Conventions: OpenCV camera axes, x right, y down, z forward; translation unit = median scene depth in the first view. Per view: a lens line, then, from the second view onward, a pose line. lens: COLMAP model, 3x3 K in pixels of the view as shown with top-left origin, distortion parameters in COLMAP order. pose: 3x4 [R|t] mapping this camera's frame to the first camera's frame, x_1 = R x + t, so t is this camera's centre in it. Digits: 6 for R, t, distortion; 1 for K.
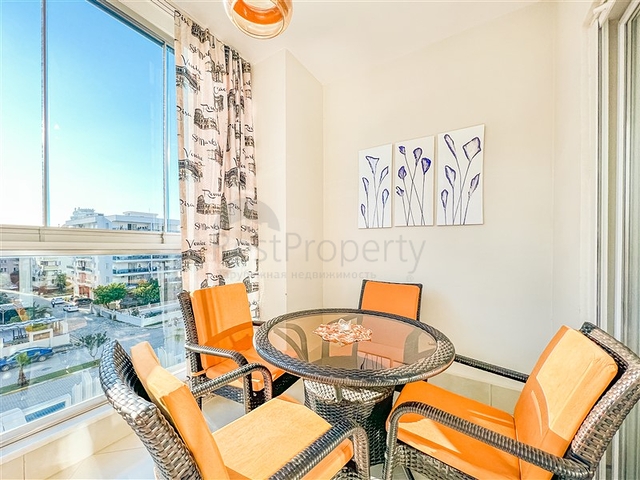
lens RADIAL K [[256.4, 0, 318.3], [0, 256.4, 243.8], [0, 0, 1]] dist [-0.010440, 0.002663]
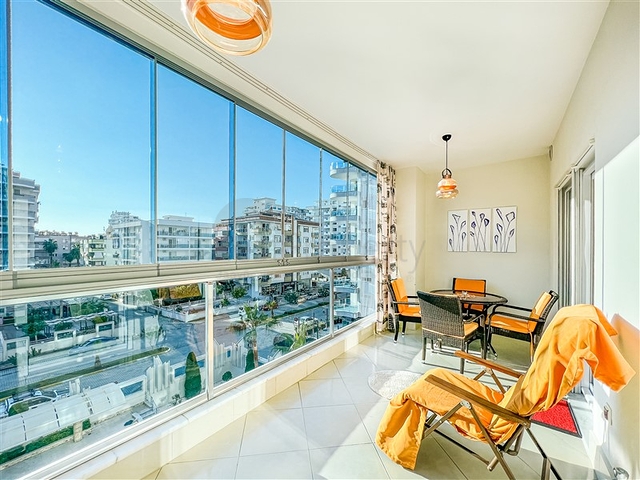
lens RADIAL K [[256.4, 0, 321.1], [0, 256.4, 243.8], [0, 0, 1]] dist [-0.010440, 0.002663]
pose [[0.998103, 0.002719, -0.061506, -0.738977], [-0.003051, 0.999981, -0.005320, -0.113390], [0.061490, 0.005498, 0.998093, -1.070631]]
